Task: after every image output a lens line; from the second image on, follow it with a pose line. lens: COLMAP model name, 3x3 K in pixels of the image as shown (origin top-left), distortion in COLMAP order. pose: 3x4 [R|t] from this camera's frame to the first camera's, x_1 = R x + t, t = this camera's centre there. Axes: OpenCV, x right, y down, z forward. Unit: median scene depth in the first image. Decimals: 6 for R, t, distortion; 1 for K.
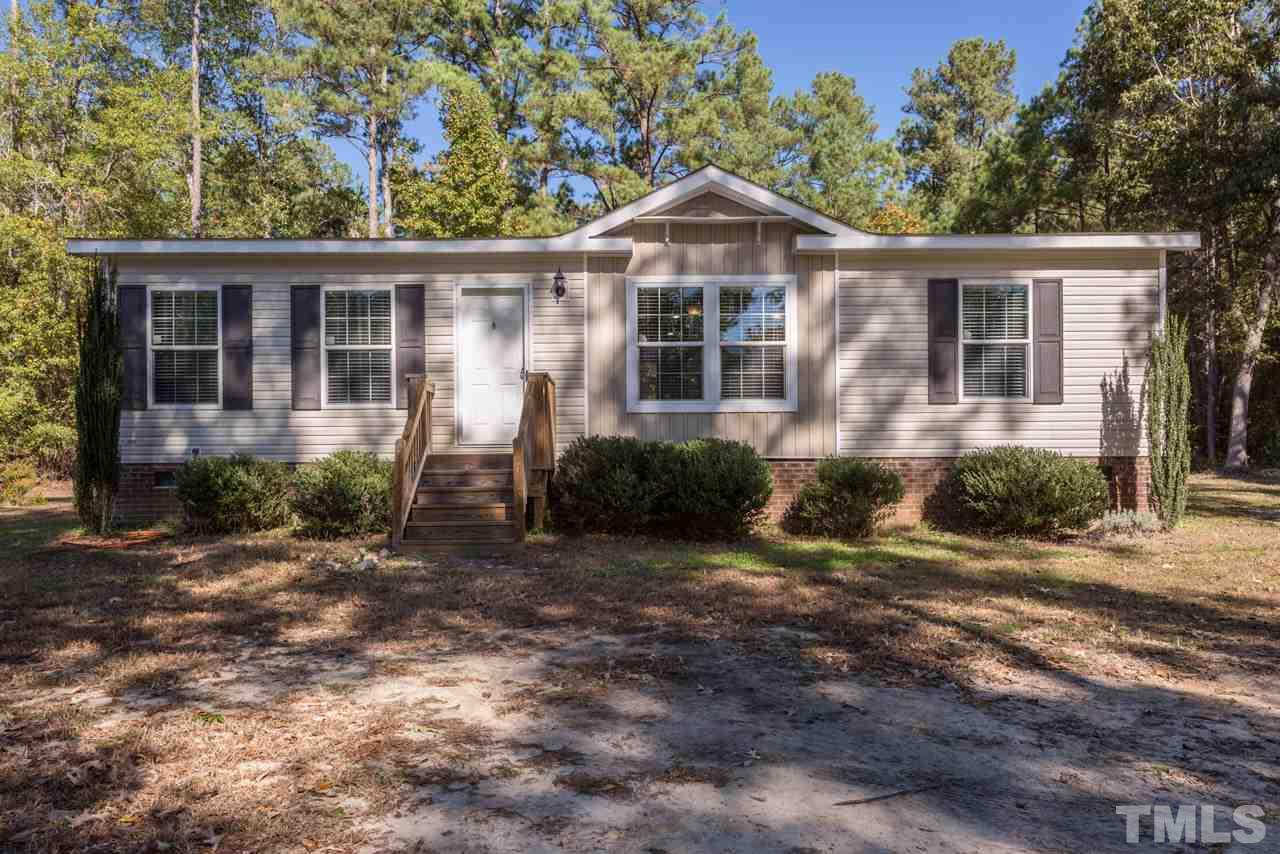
lens RADIAL K [[673.5, 0, 636.6], [0, 673.5, 434.7], [0, 0, 1]] dist [0.004106, 0.001672]
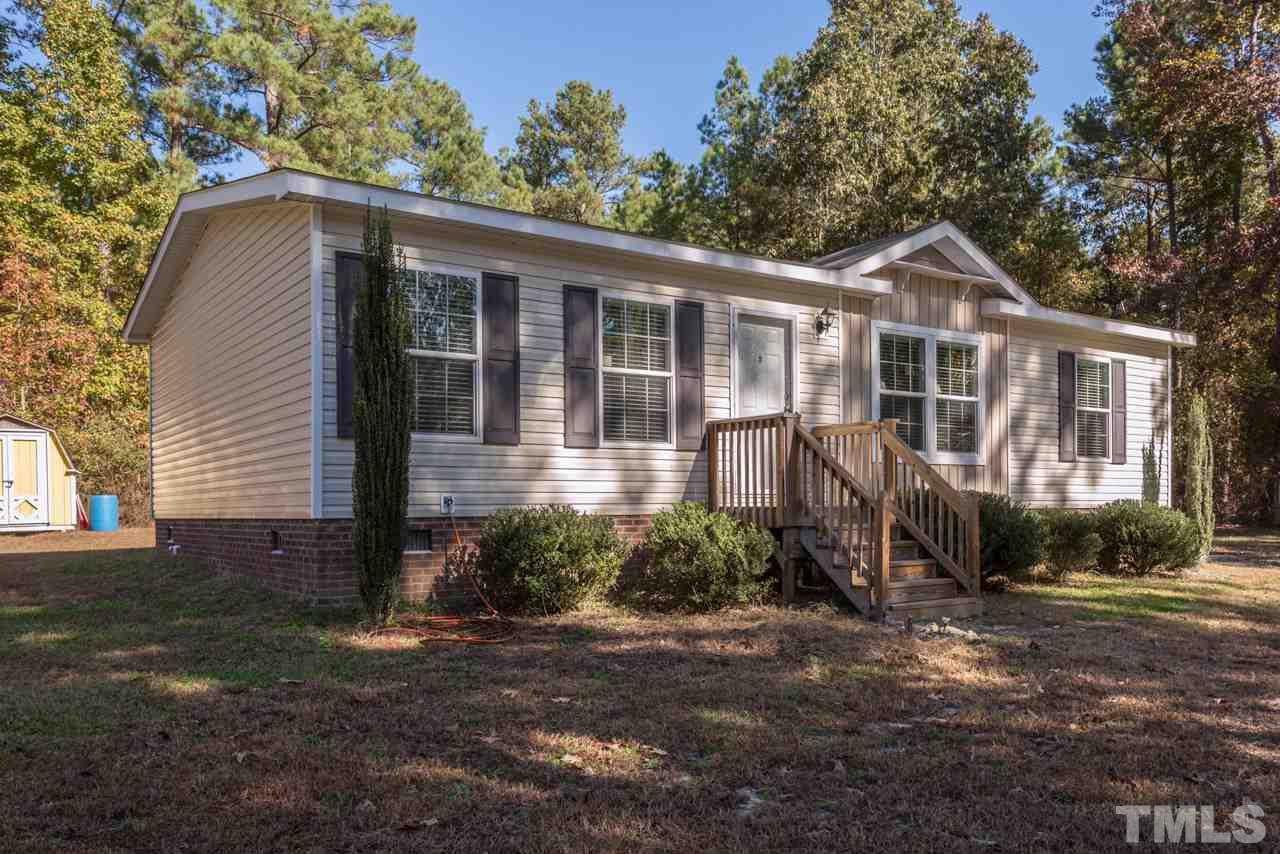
lens RADIAL K [[1035.9, 0, 640.6], [0, 1035.9, 511.3], [0, 0, 1]] dist [0.005317, 0.005998]
pose [[0.808370, -0.003833, 0.588663, -1.162672], [-0.009949, 0.999747, 0.020171, 0.010205], [-0.588591, -0.022162, 0.808127, 0.001146]]
